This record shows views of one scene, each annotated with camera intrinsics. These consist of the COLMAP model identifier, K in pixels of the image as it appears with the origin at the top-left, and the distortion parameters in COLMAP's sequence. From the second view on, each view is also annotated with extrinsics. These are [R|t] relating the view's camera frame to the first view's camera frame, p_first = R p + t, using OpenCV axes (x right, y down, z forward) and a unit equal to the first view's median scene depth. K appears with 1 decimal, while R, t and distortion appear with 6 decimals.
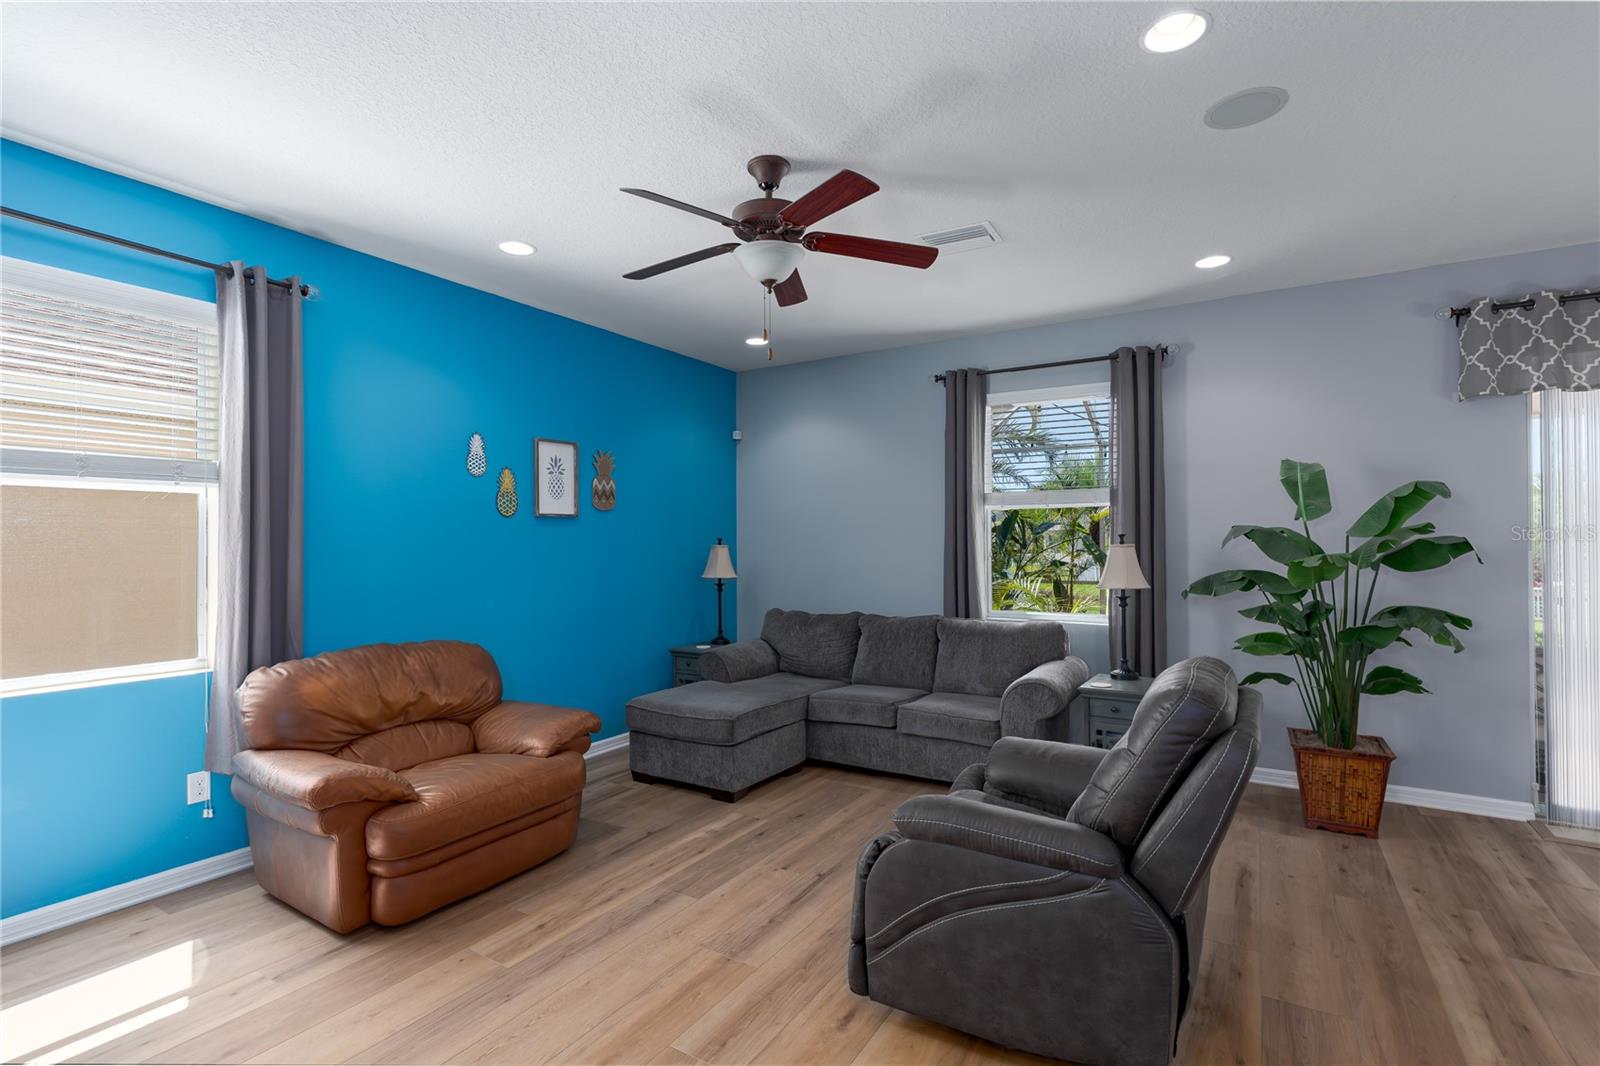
lens RADIAL K [[745.1, 0, 777.3], [0, 745.1, 537.1], [0, 0, 1]] dist [-0.003794, 0.000387]
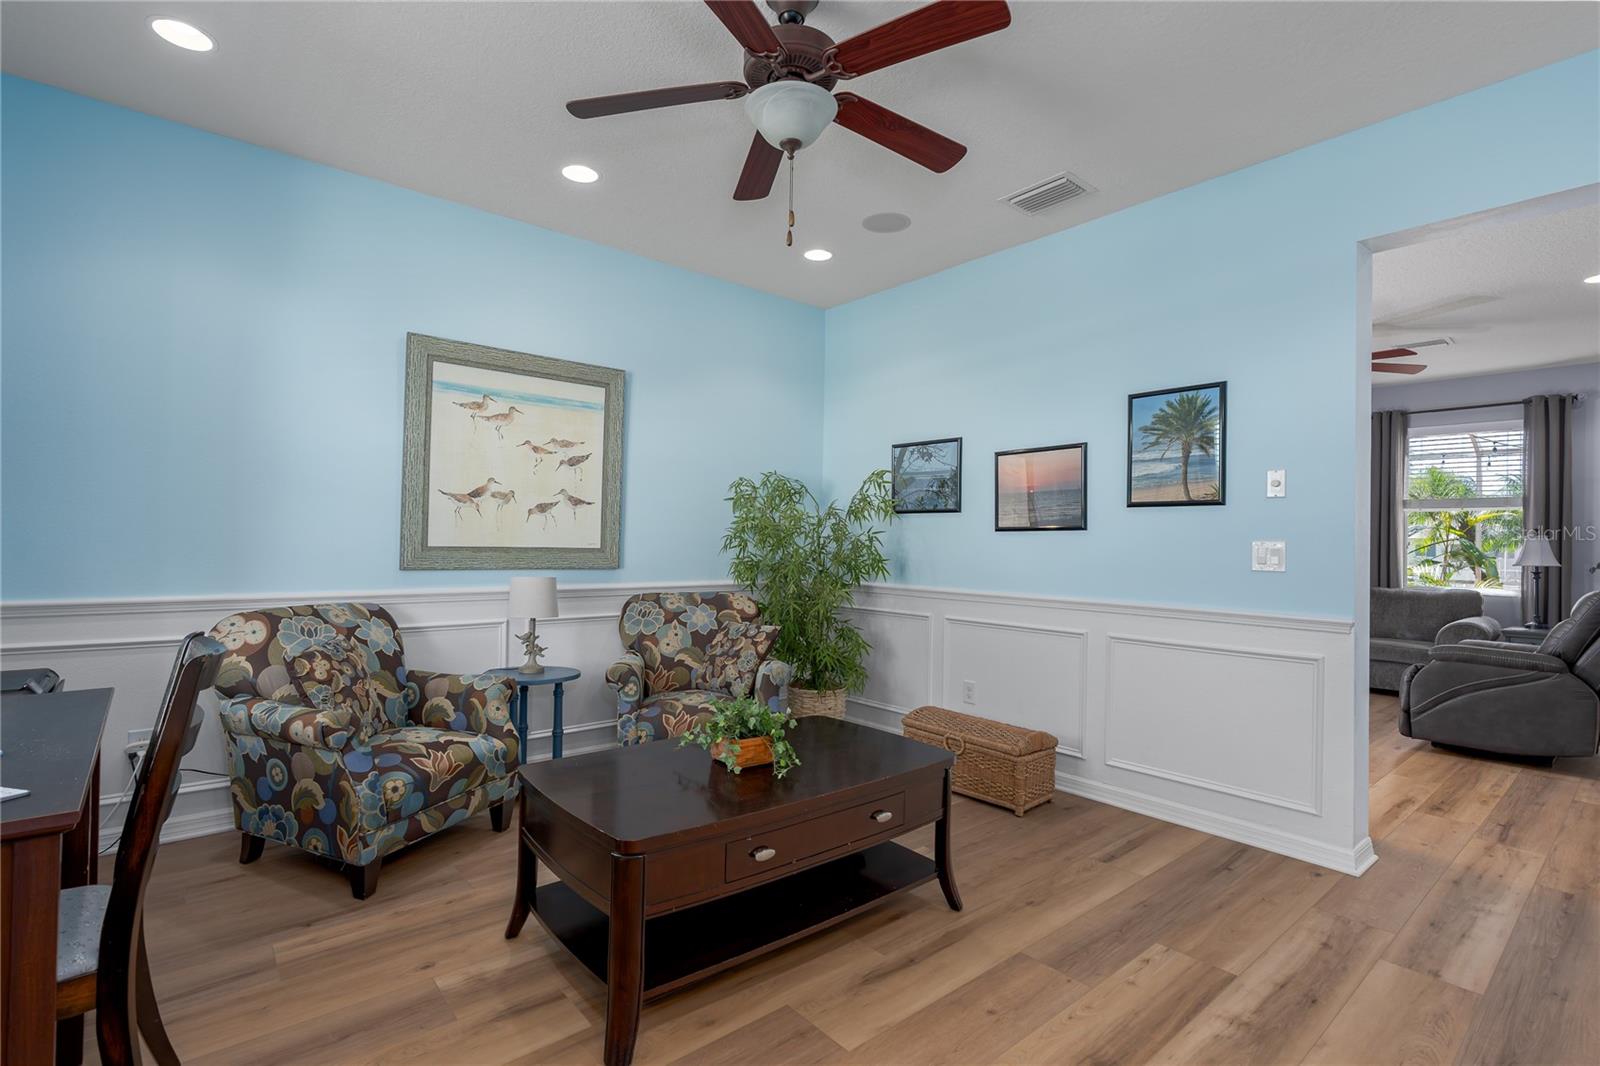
lens RADIAL K [[745.1, 0, 771.0], [0, 745.1, 532.3], [0, 0, 1]] dist [-0.003794, 0.000387]
pose [[0.950126, 0.015024, -0.311503, -0.543774], [-0.016295, 0.999866, -0.001478, 0.032726], [0.311440, 0.006481, 0.950244, -0.905249]]
